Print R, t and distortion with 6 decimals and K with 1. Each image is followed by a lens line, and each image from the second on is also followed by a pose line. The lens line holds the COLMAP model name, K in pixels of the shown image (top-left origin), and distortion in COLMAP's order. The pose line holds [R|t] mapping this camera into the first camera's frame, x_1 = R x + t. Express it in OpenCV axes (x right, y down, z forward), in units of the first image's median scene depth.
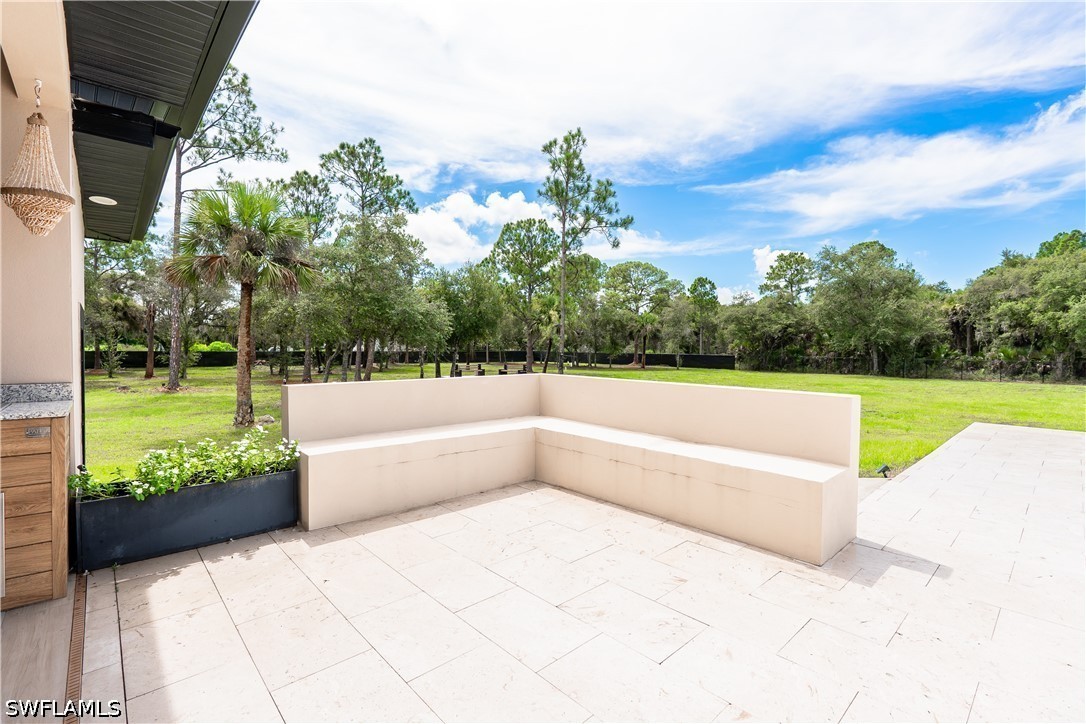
lens RADIAL K [[495.9, 0, 545.4], [0, 495.9, 357.9], [0, 0, 1]] dist [-0.010912, -0.000440]
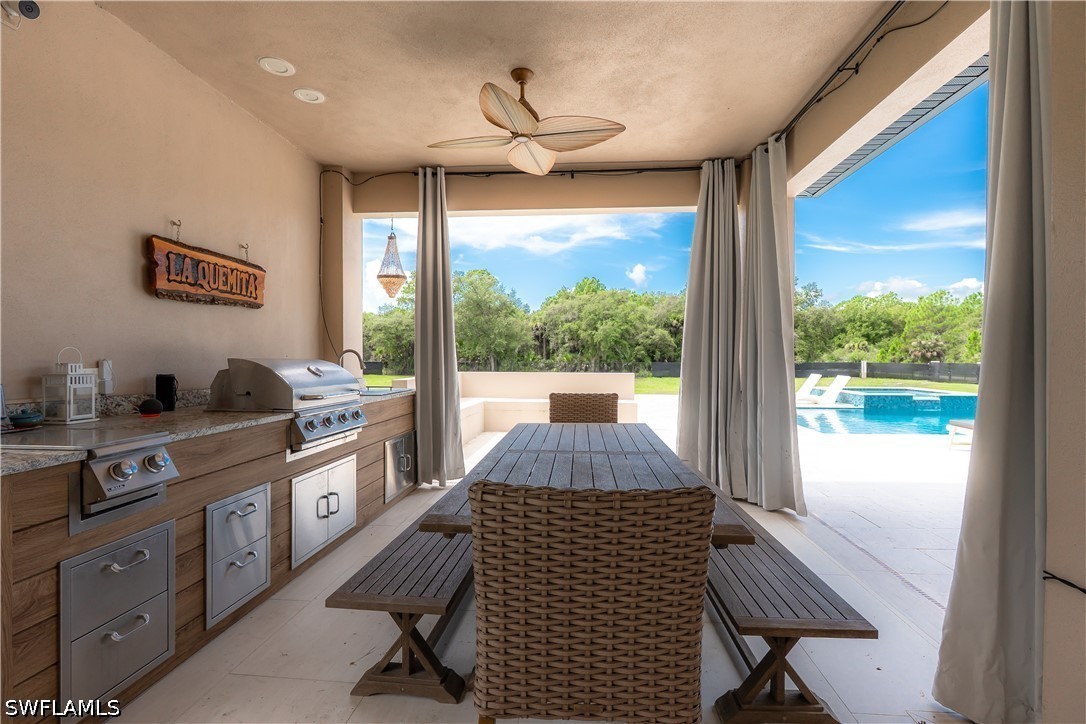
lens RADIAL K [[490.8, 0, 549.0], [0, 490.8, 355.9], [0, 0, 1]] dist [-0.003108, -0.000130]
pose [[0.727596, -0.006601, 0.685974, -0.100556], [0.018520, 0.999778, -0.010024, -0.000156], [-0.685756, 0.019998, 0.727557, -0.036338]]
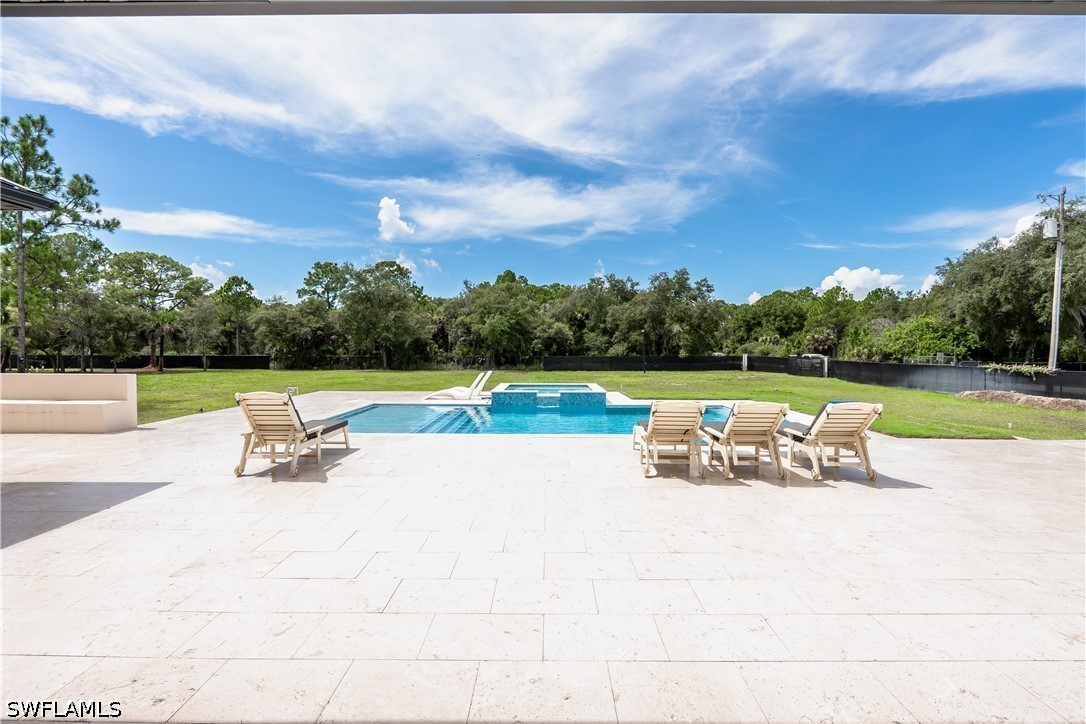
lens RADIAL K [[495.9, 0, 545.4], [0, 495.9, 357.9], [0, 0, 1]] dist [-0.010912, -0.000440]
pose [[0.678038, -0.021182, 0.734721, 0.012877], [0.019637, 0.999750, 0.010701, -0.000066], [-0.734764, 0.007172, 0.678285, -0.159841]]
